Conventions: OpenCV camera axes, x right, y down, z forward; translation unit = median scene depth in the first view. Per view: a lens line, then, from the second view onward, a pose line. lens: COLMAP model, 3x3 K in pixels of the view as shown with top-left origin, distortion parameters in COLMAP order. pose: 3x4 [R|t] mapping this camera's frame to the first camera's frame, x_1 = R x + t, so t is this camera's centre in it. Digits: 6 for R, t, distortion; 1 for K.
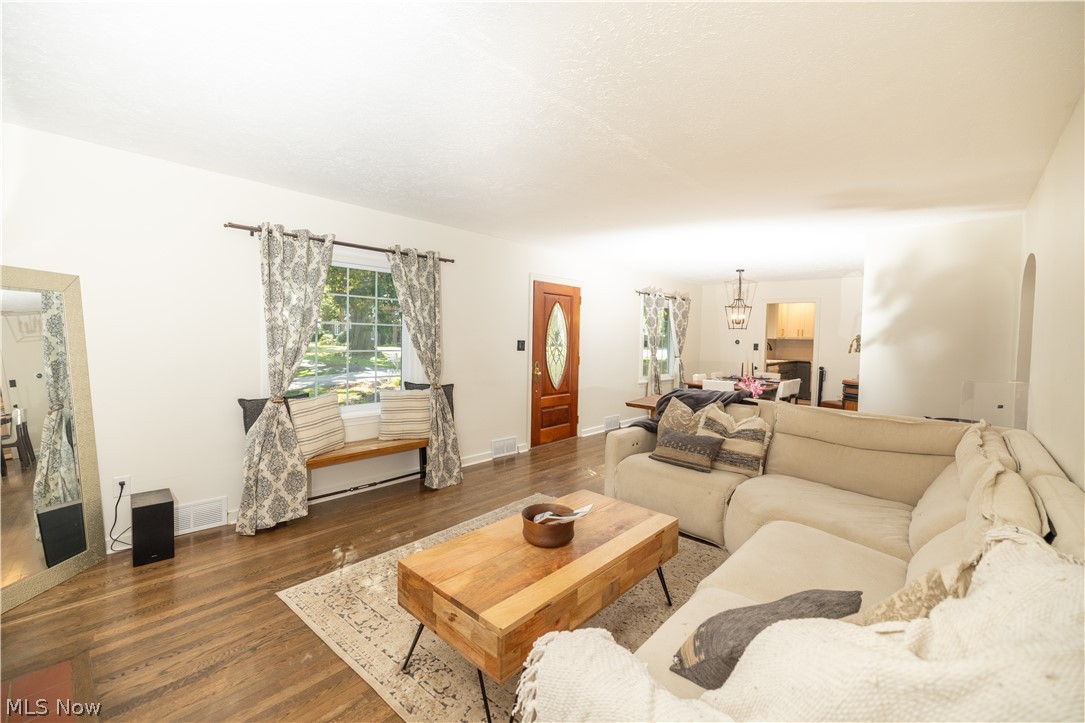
lens RADIAL K [[453.2, 0, 540.6], [0, 453.2, 359.7], [0, 0, 1]] dist [-0.003506, 0.000111]
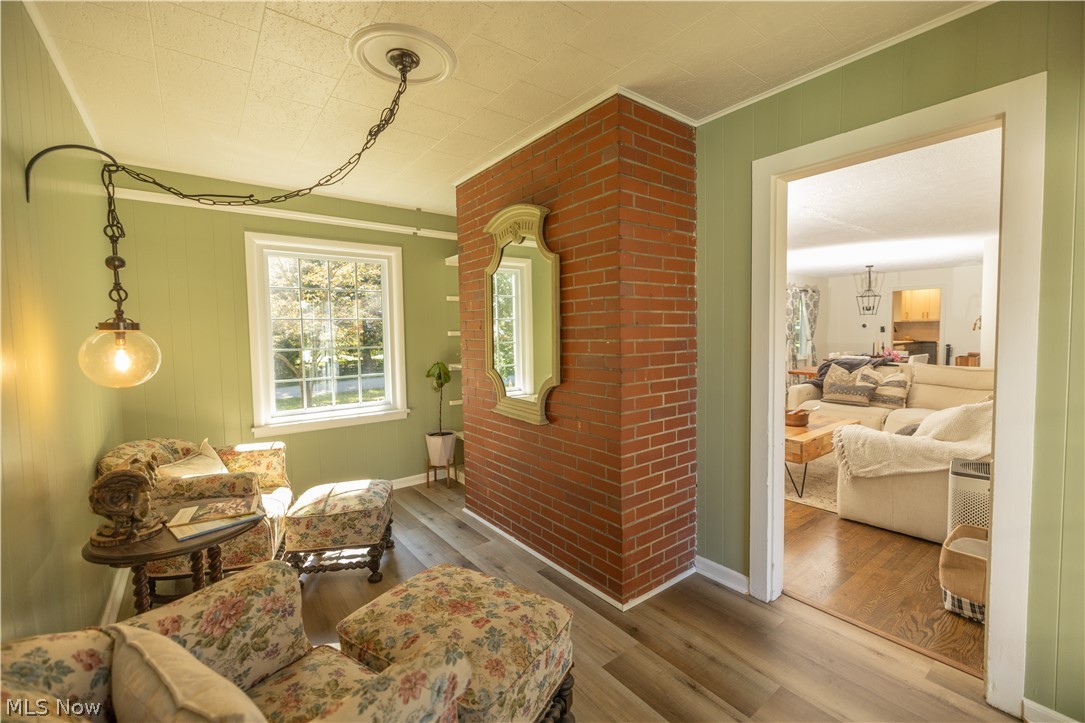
lens RADIAL K [[453.2, 0, 543.2], [0, 453.2, 360.9], [0, 0, 1]] dist [-0.003506, 0.000111]
pose [[0.984389, -0.025105, -0.174207, -0.233462], [0.027506, 0.999557, 0.011379, 0.019688], [0.173845, -0.015993, 0.984643, -0.375768]]
